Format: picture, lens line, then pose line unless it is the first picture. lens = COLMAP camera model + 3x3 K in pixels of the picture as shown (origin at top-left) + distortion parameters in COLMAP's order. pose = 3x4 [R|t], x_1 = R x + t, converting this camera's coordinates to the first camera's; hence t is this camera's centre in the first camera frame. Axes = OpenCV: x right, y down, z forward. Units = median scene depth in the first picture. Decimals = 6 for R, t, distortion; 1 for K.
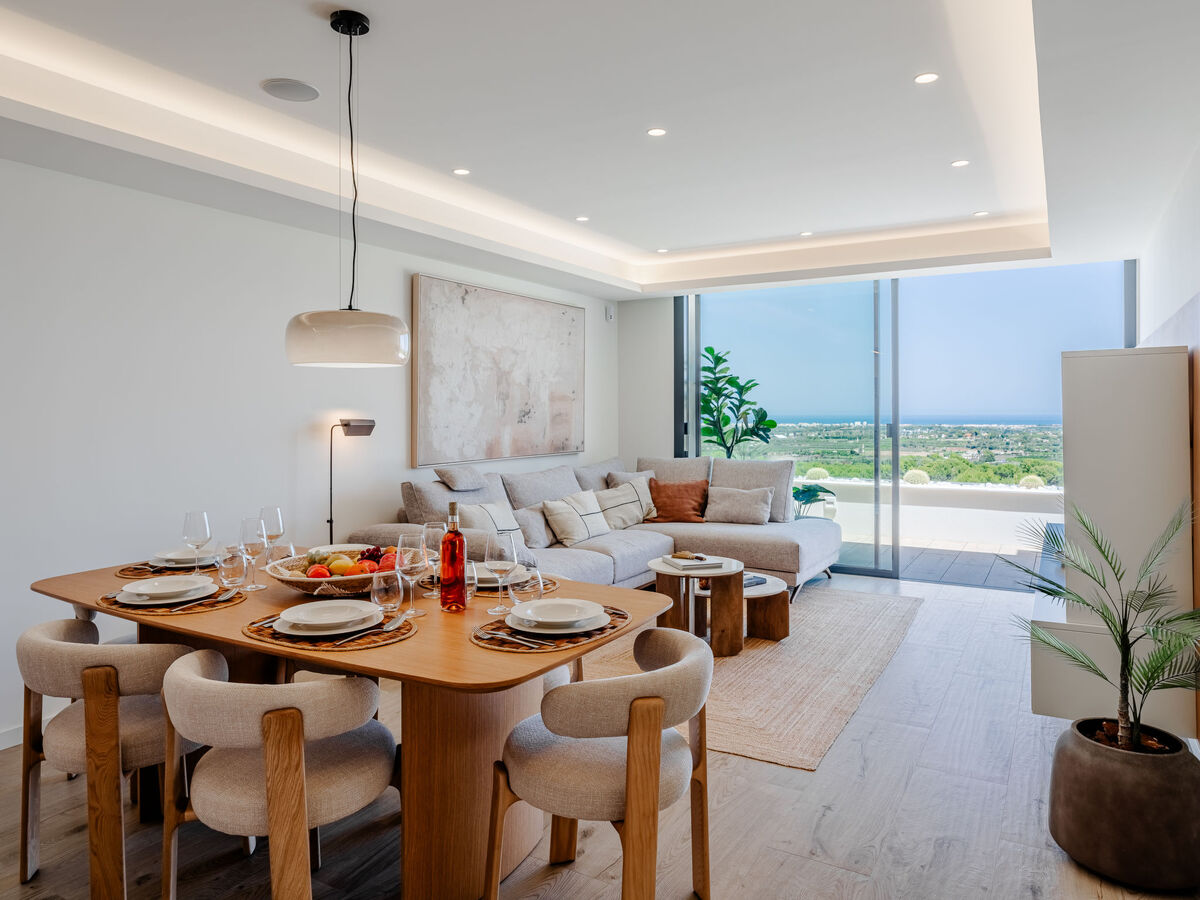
lens RADIAL K [[795.0, 0, 573.6], [0, 795.0, 416.3], [0, 0, 1]] dist [-0.018559, 0.009902]
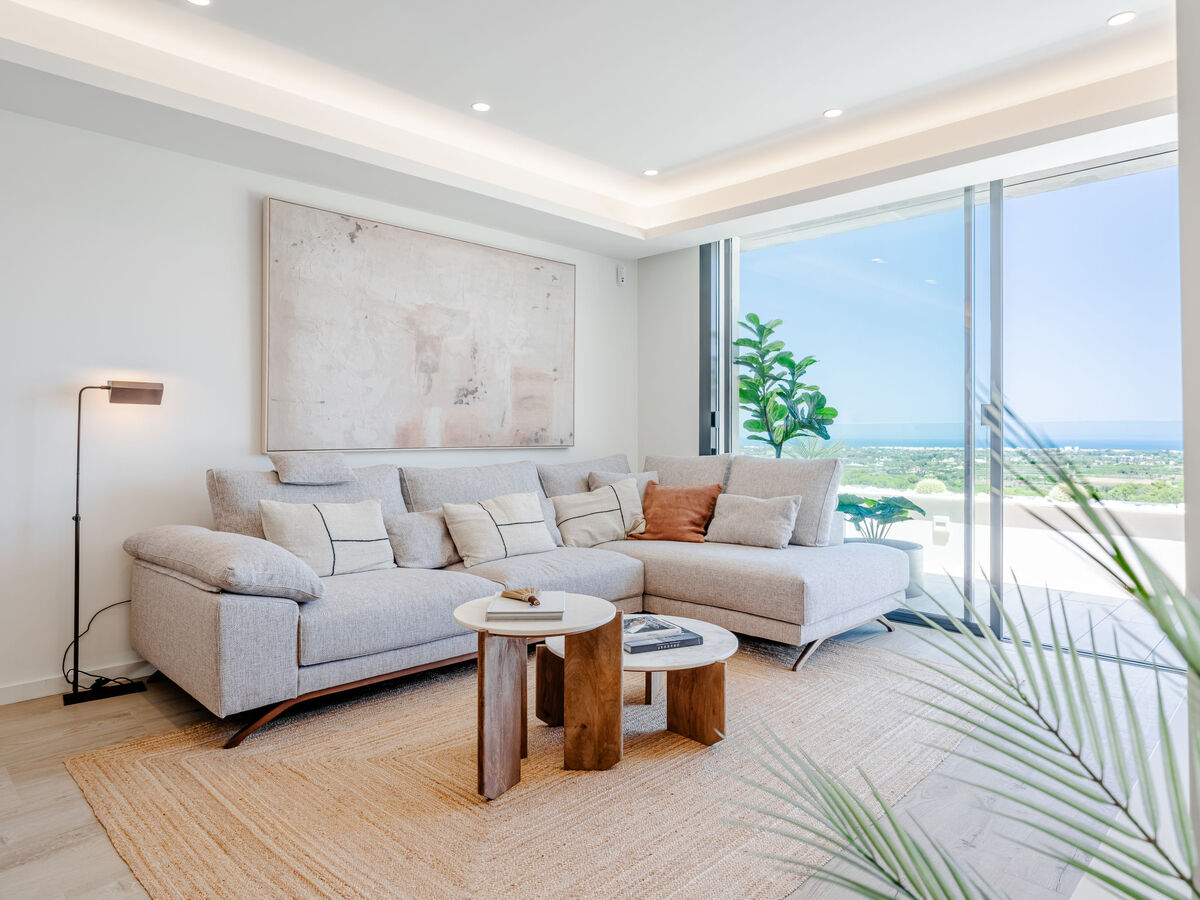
lens RADIAL K [[738.4, 0, 586.7], [0, 738.4, 435.3], [0, 0, 1]] dist [-0.007936, 0.006684]
pose [[0.972544, 0.005809, -0.232646, 0.216337], [-0.006657, 0.999974, -0.002861, 0.039064], [0.232623, 0.004331, 0.972557, 0.321228]]
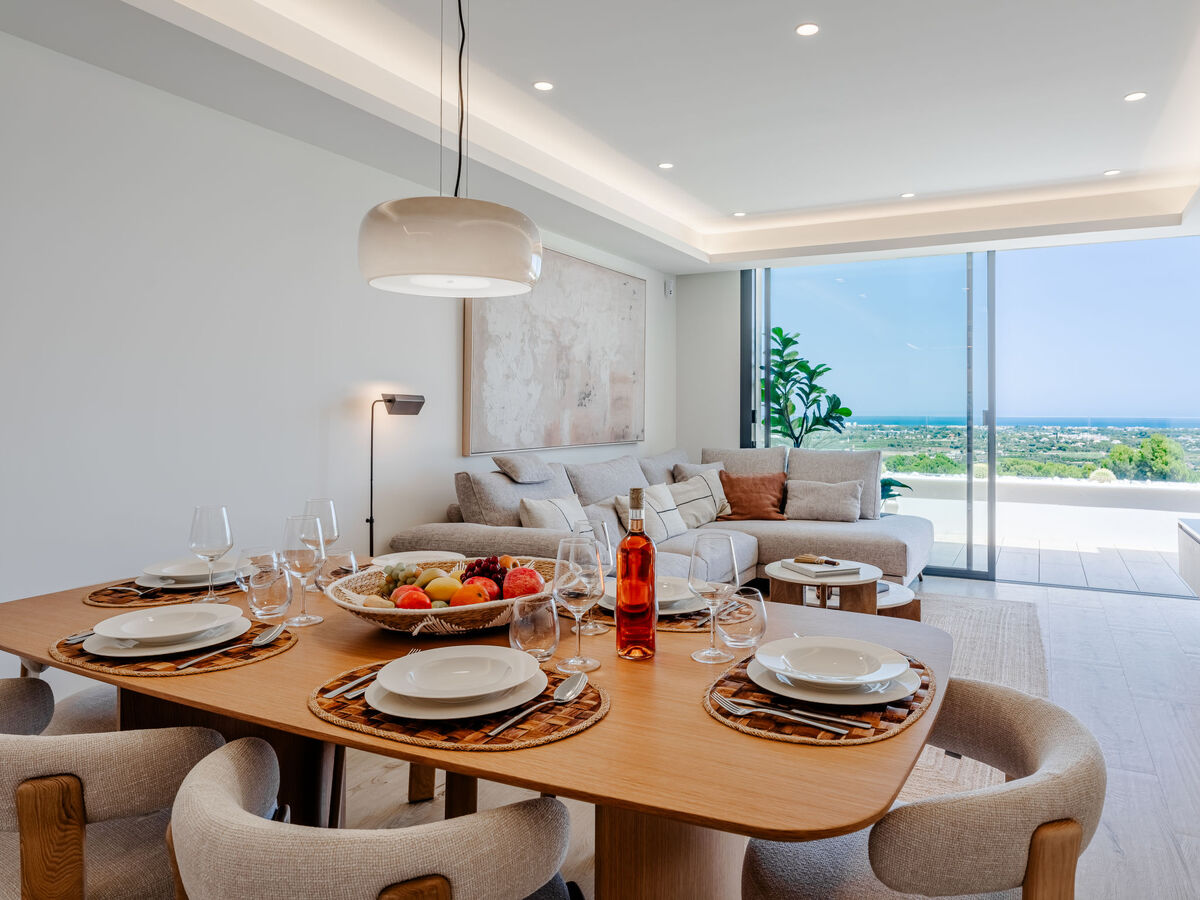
lens RADIAL K [[795.0, 0, 647.2], [0, 795.0, 405.9], [0, 0, 1]] dist [-0.018559, 0.009902]
pose [[0.995431, 0.006904, 0.095236, -0.075122], [-0.005750, 0.999907, -0.012382, 0.017865], [-0.095313, 0.011777, 0.995378, 0.128655]]
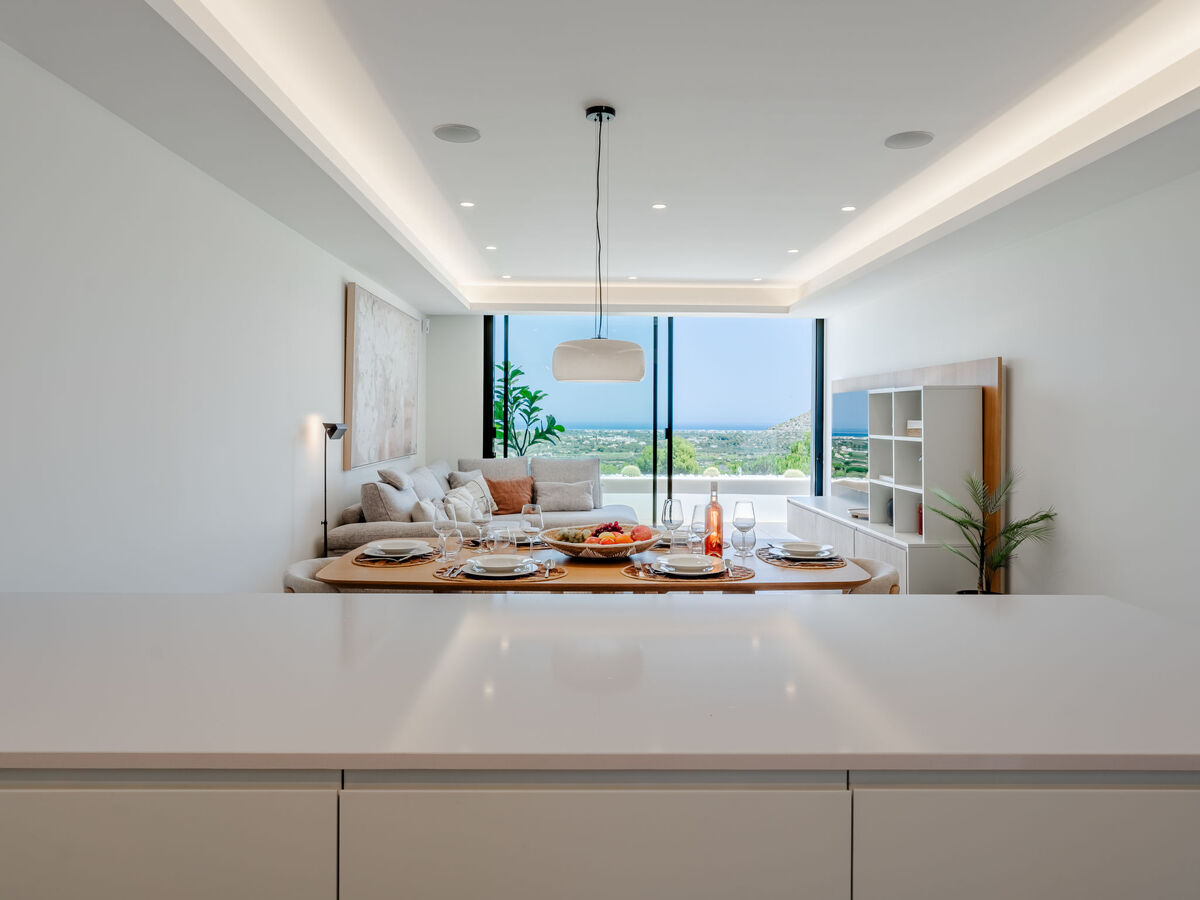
lens RADIAL K [[795.0, 0, 593.0], [0, 795.0, 416.1], [0, 0, 1]] dist [-0.018559, 0.009902]
pose [[0.842626, 0.008671, 0.538429, -0.400861], [-0.005015, 0.999953, -0.008254, 0.001039], [-0.538475, 0.004255, 0.842631, -0.031078]]
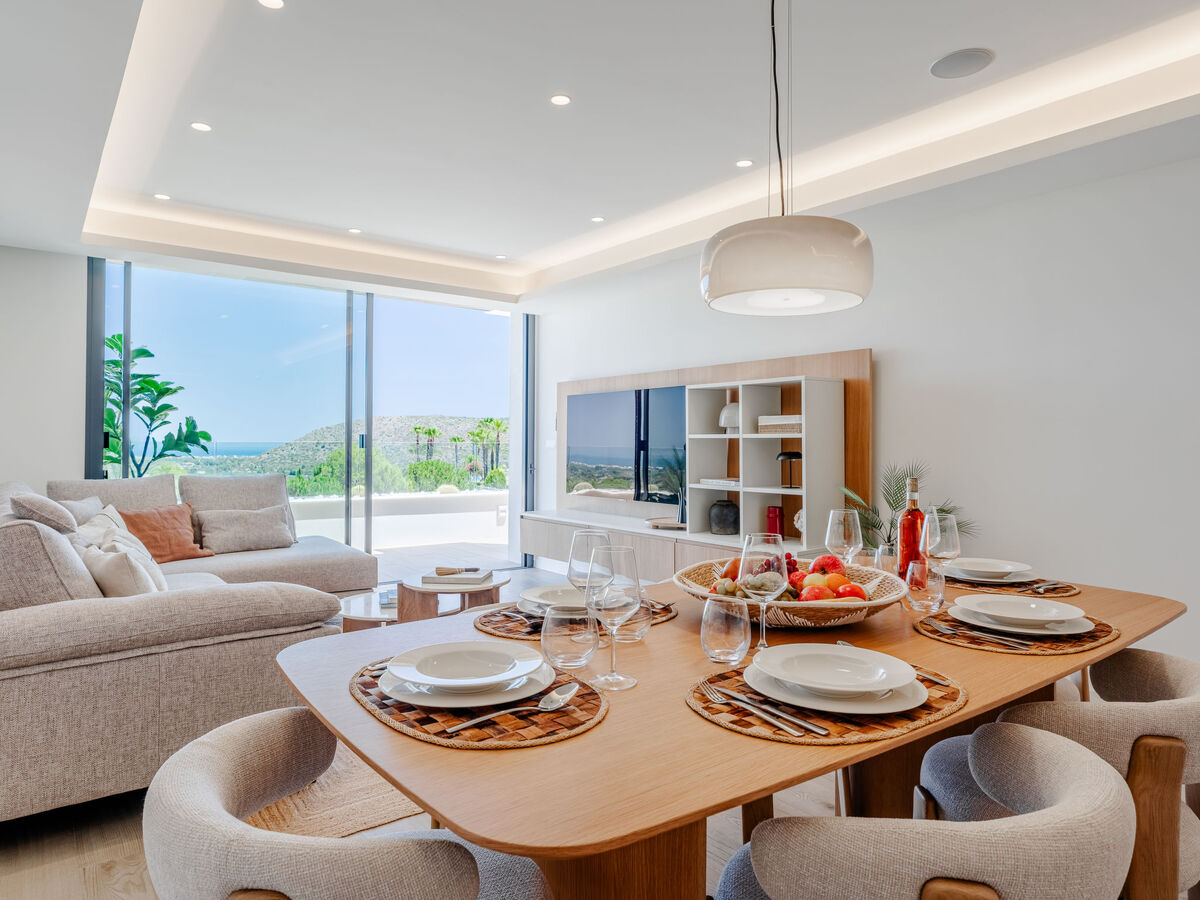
lens RADIAL K [[738.4, 0, 593.1], [0, 738.4, 435.3], [0, 0, 1]] dist [-0.007936, 0.006684]
pose [[0.352412, 0.016256, 0.935704, -0.390059], [0.000366, 0.999847, -0.017508, 0.027158], [-0.935845, 0.006513, 0.352352, 0.385166]]
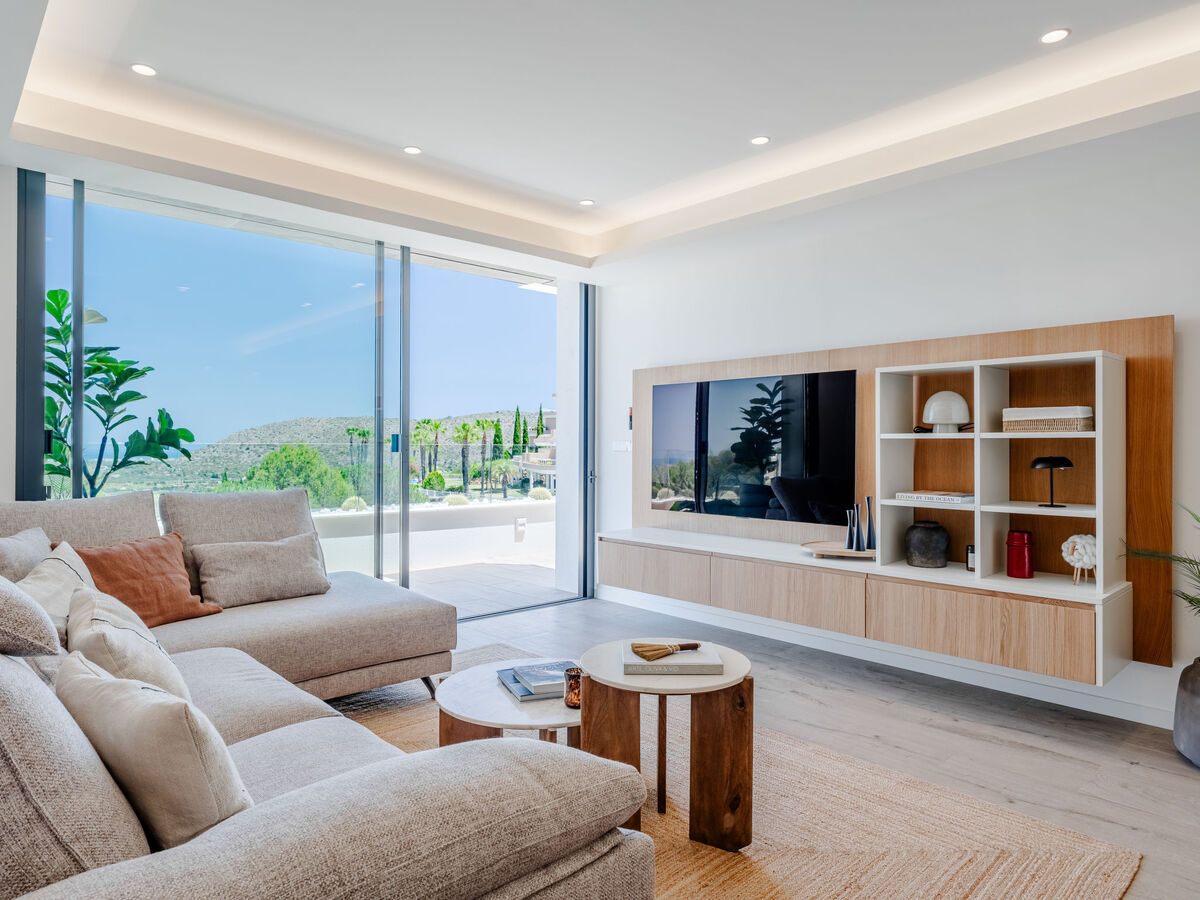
lens RADIAL K [[738.4, 0, 596.1], [0, 738.4, 443.0], [0, 0, 1]] dist [-0.007936, 0.006684]
pose [[0.265507, 0.008056, 0.964075, -0.249319], [0.002103, 0.999958, -0.008935, 0.024890], [-0.964107, 0.004400, 0.265479, 0.619787]]
